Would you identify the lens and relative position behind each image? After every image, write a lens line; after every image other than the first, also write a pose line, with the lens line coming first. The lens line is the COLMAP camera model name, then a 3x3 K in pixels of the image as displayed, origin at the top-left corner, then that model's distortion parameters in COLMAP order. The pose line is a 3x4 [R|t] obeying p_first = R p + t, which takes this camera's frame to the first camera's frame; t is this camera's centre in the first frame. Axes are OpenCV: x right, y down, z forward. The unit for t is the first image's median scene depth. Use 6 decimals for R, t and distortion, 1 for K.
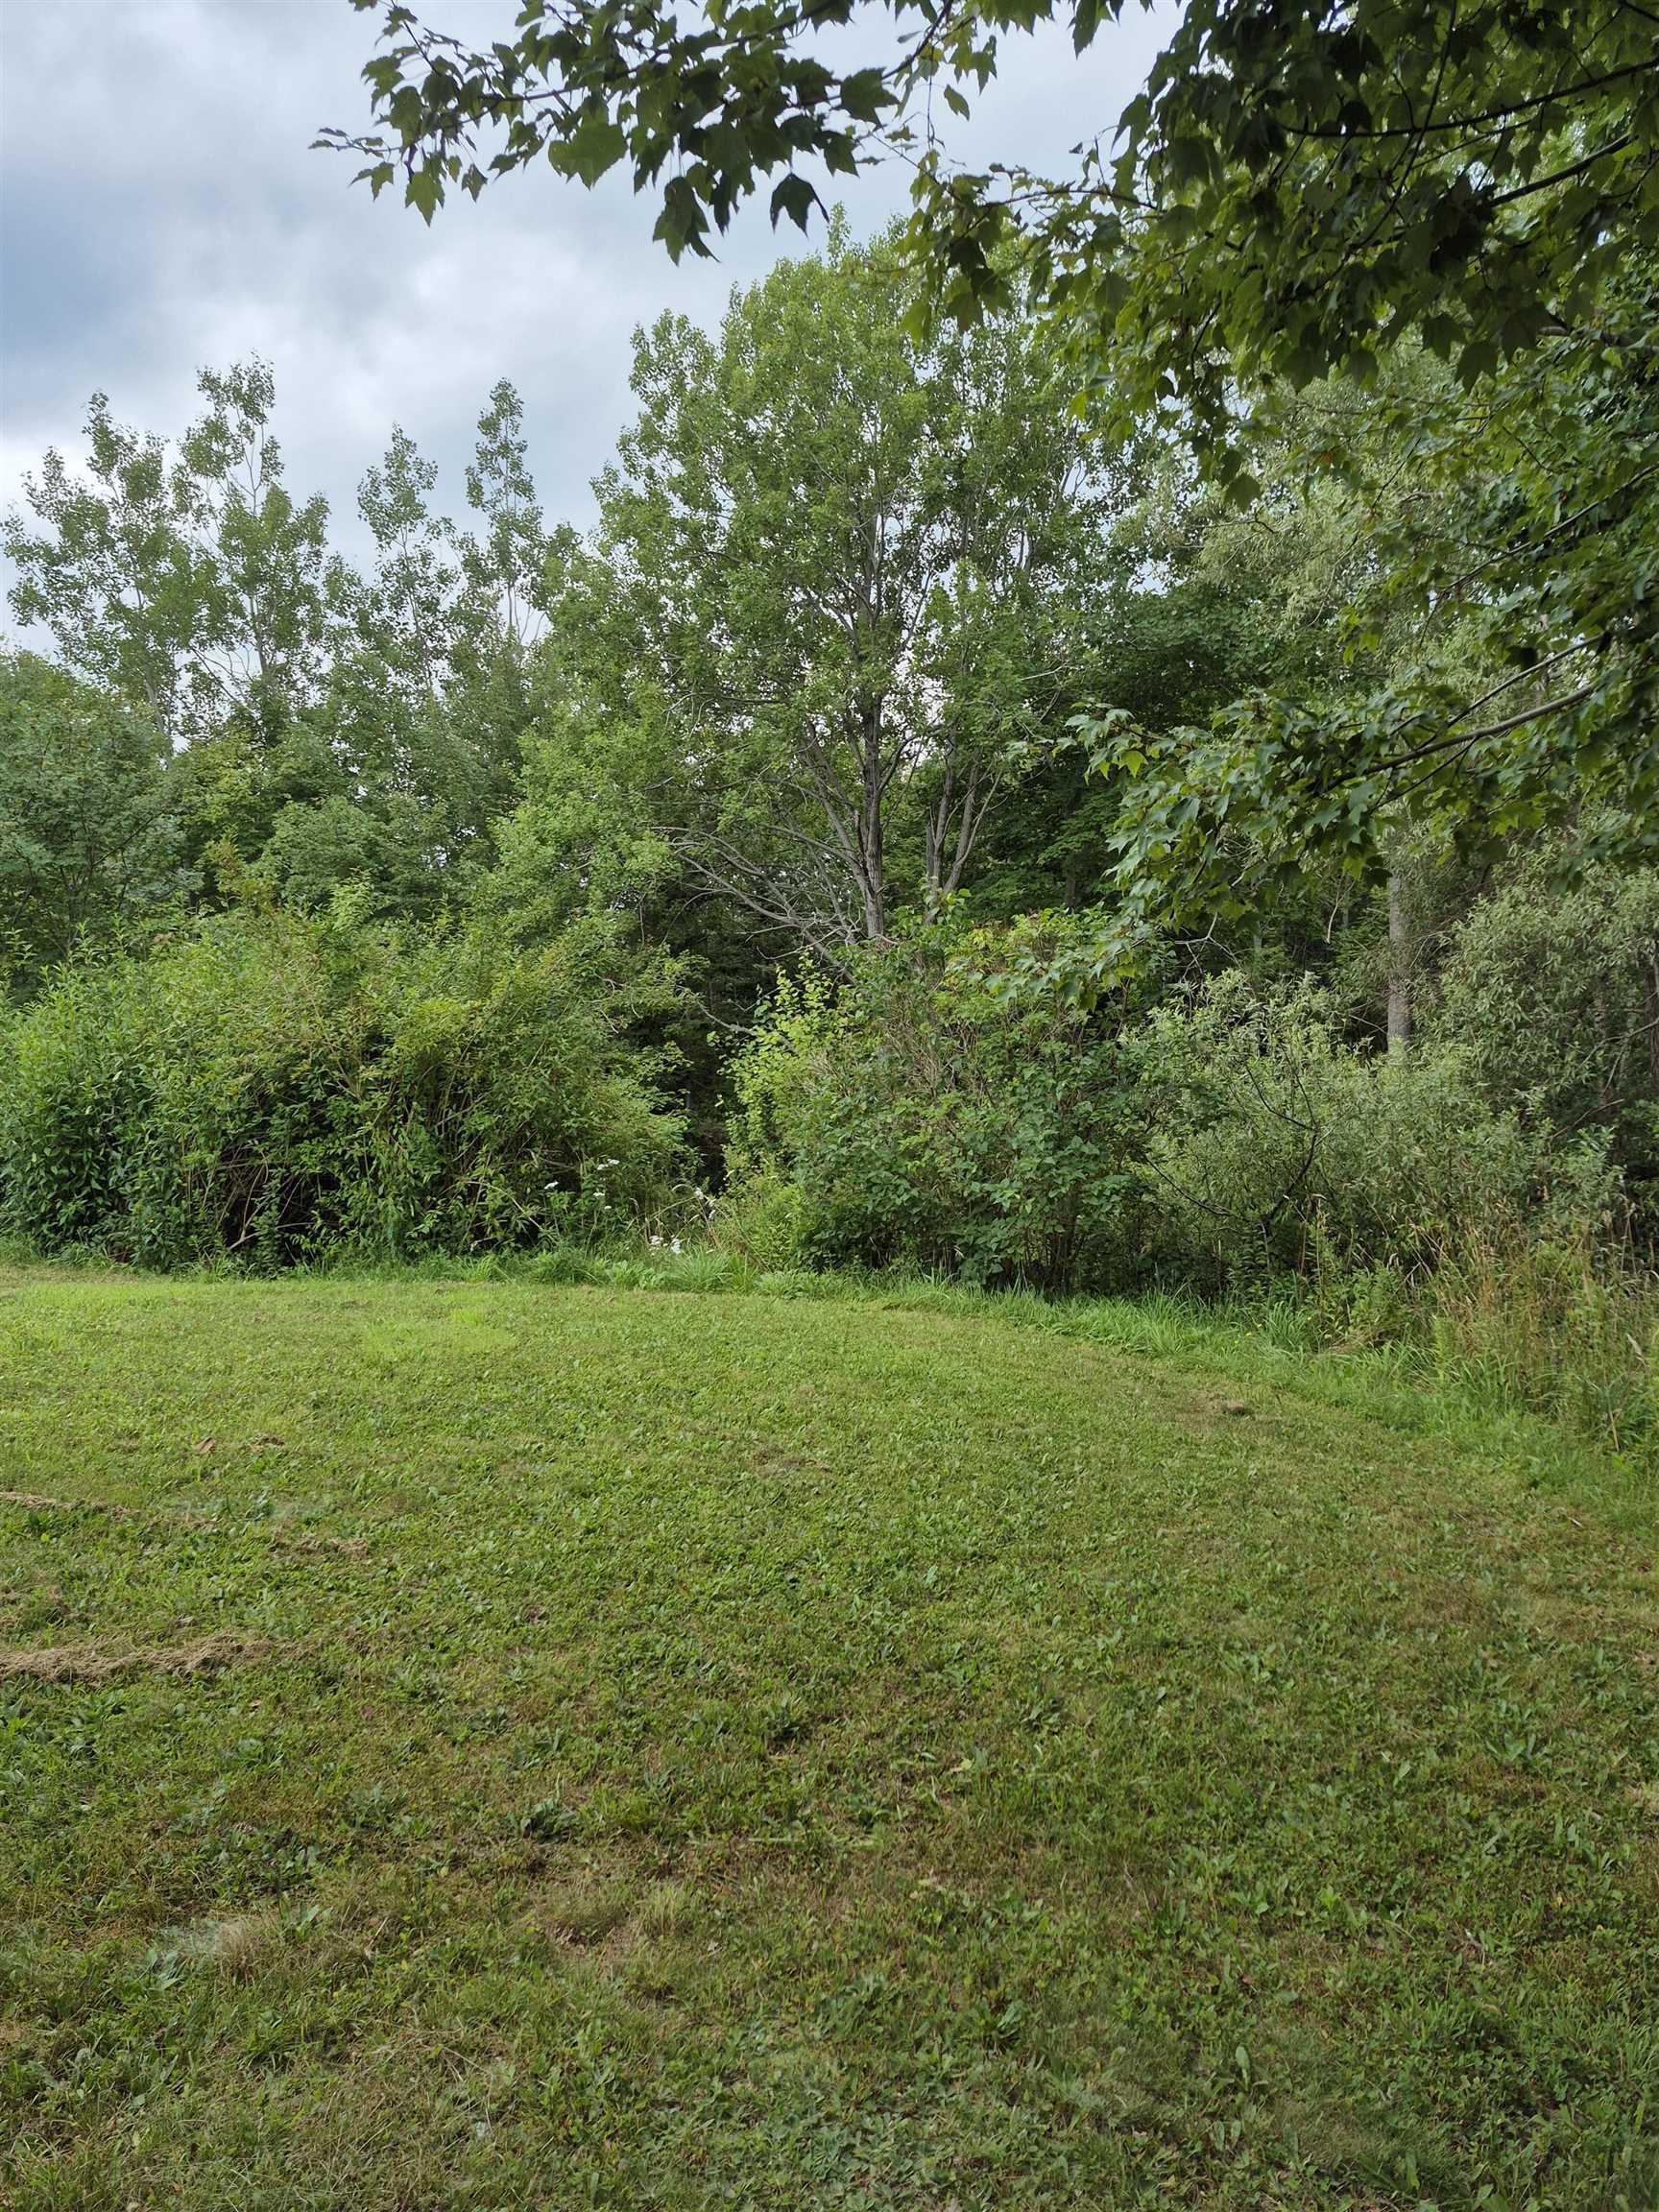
lens RADIAL K [[1532.7, 0, 829.6], [0, 1532.7, 1108.0], [0, 0, 1]] dist [0.093265, -0.110502]
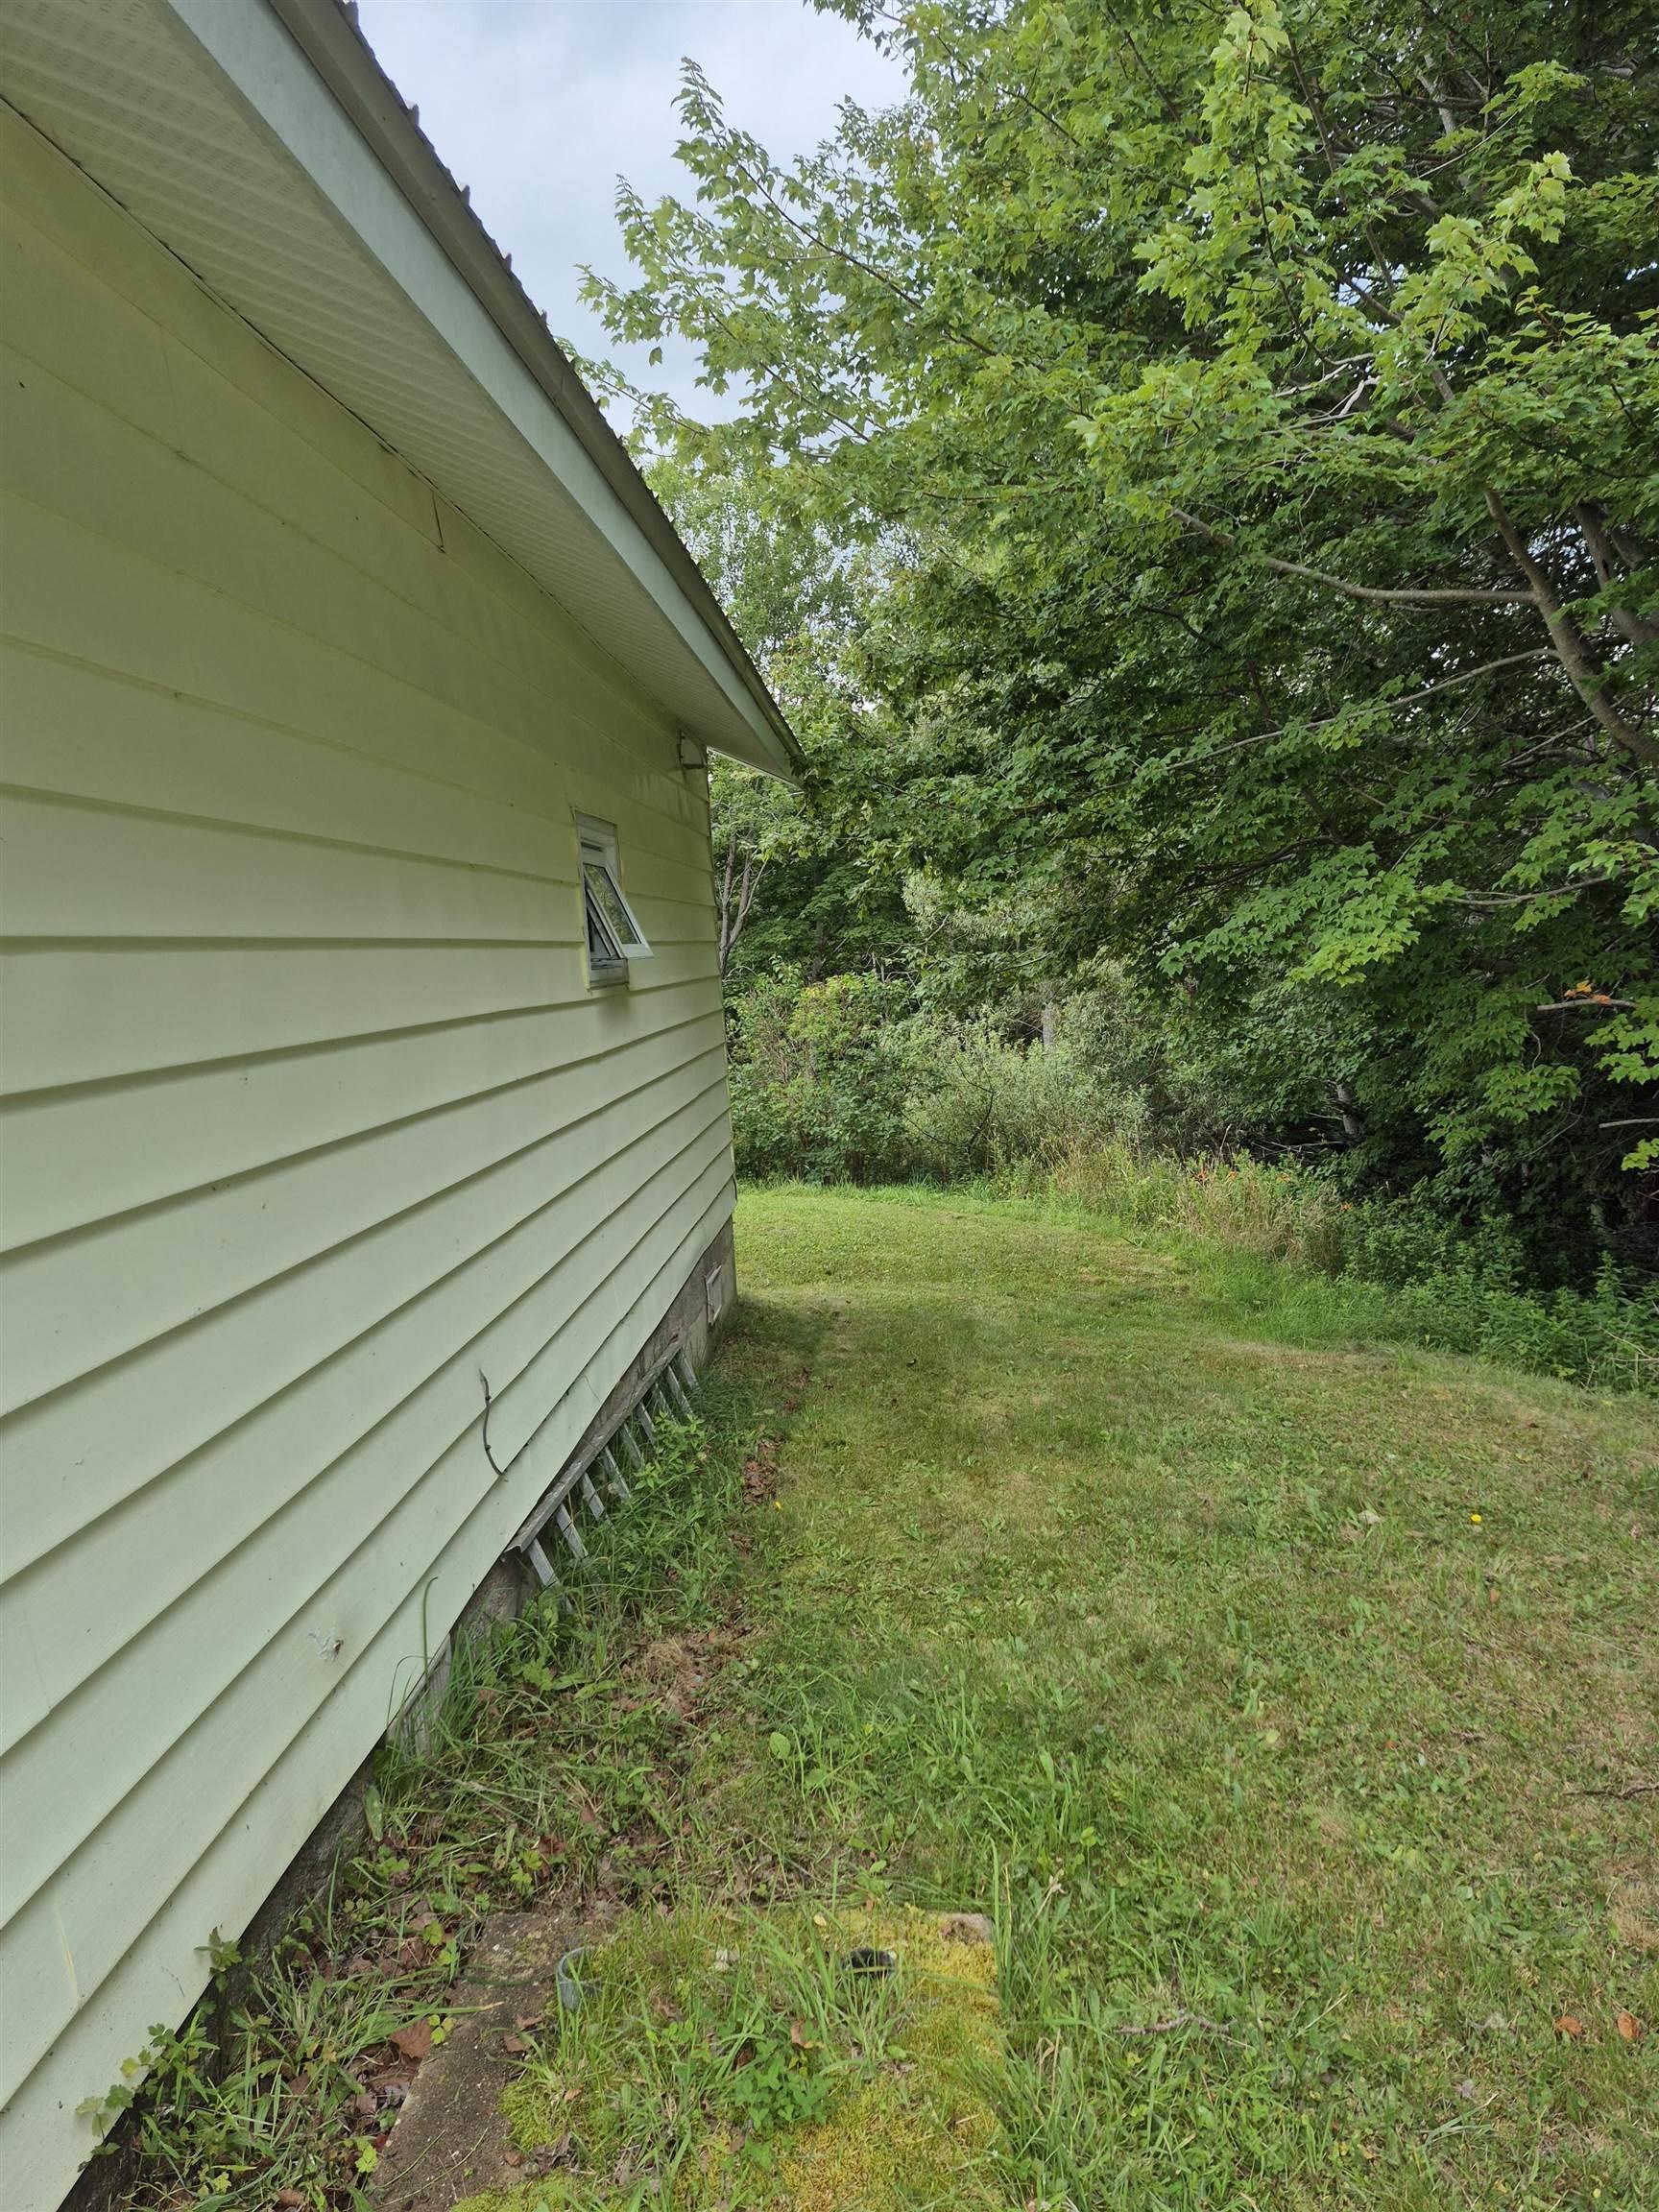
lens RADIAL K [[1532.7, 0, 830.4], [0, 1532.7, 1105.2], [0, 0, 1]] dist [0.093265, -0.110502]
pose [[0.981226, -0.039155, 0.188847, -0.225418], [0.039077, 0.999228, 0.004141, 0.015245], [-0.188864, 0.003317, 0.981998, -0.775572]]
